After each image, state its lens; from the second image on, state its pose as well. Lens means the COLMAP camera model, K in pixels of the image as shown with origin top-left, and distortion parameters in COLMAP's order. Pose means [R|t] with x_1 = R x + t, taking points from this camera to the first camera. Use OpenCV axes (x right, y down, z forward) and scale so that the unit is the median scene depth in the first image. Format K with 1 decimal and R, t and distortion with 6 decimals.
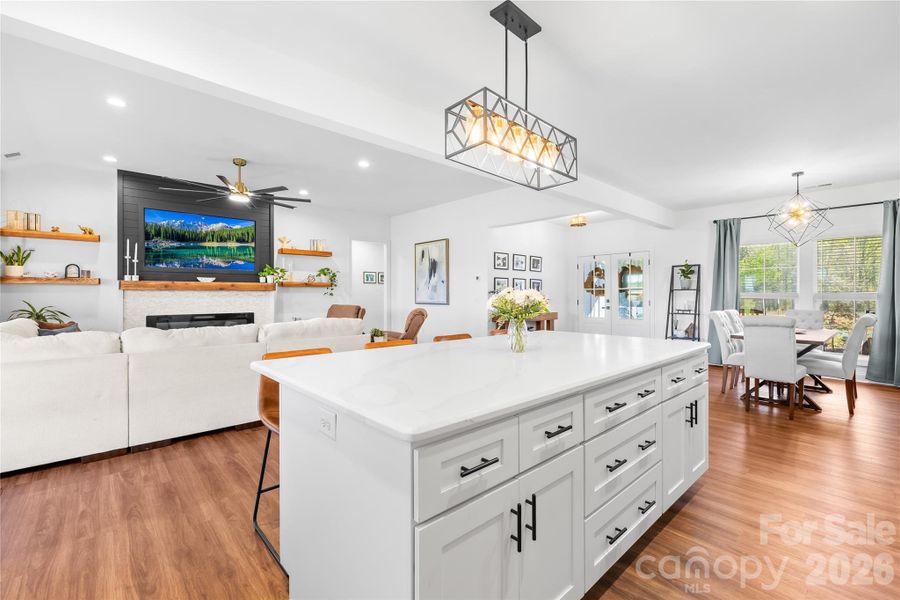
lens RADIAL K [[384.5, 0, 459.8], [0, 384.5, 296.0], [0, 0, 1]] dist [-0.000954, -0.000159]
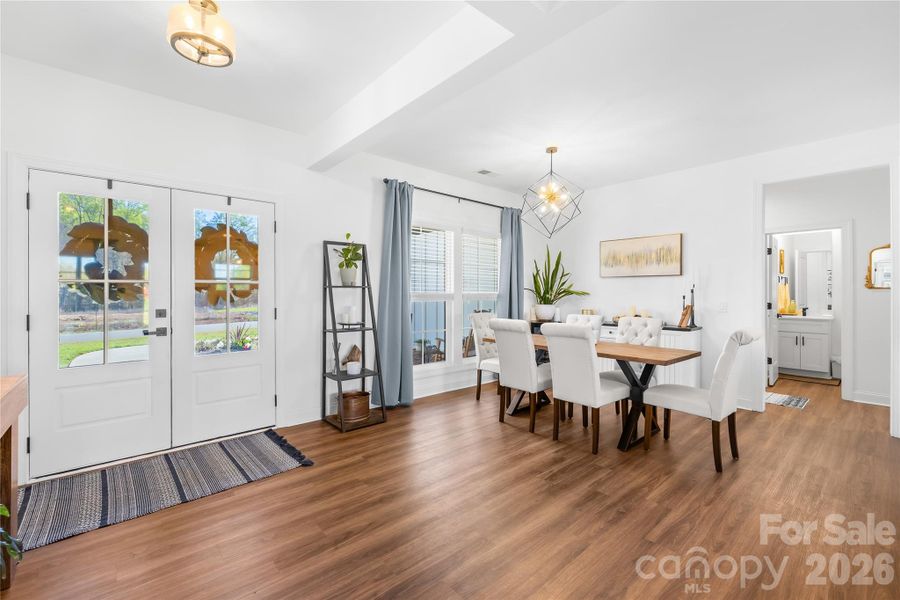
lens RADIAL K [[384.5, 0, 444.7], [0, 384.5, 287.8], [0, 0, 1]] dist [-0.000954, -0.000159]
pose [[0.037420, 0.014005, 0.999201, 0.034797], [0.003129, 0.999895, -0.014132, -0.006814], [-0.999295, 0.003655, 0.037372, 0.841961]]
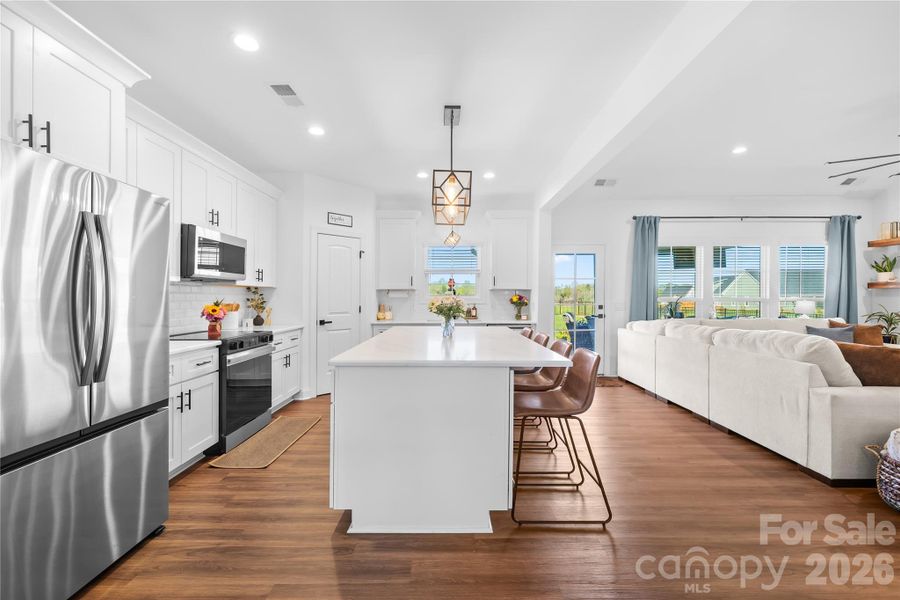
lens RADIAL K [[384.5, 0, 448.6], [0, 384.5, 298.5], [0, 0, 1]] dist [-0.000954, -0.000159]
pose [[-0.683420, 0.003092, -0.730019, 0.378797], [-0.004626, 0.999953, 0.008567, -0.005215], [0.730010, 0.009232, -0.683374, 0.616830]]
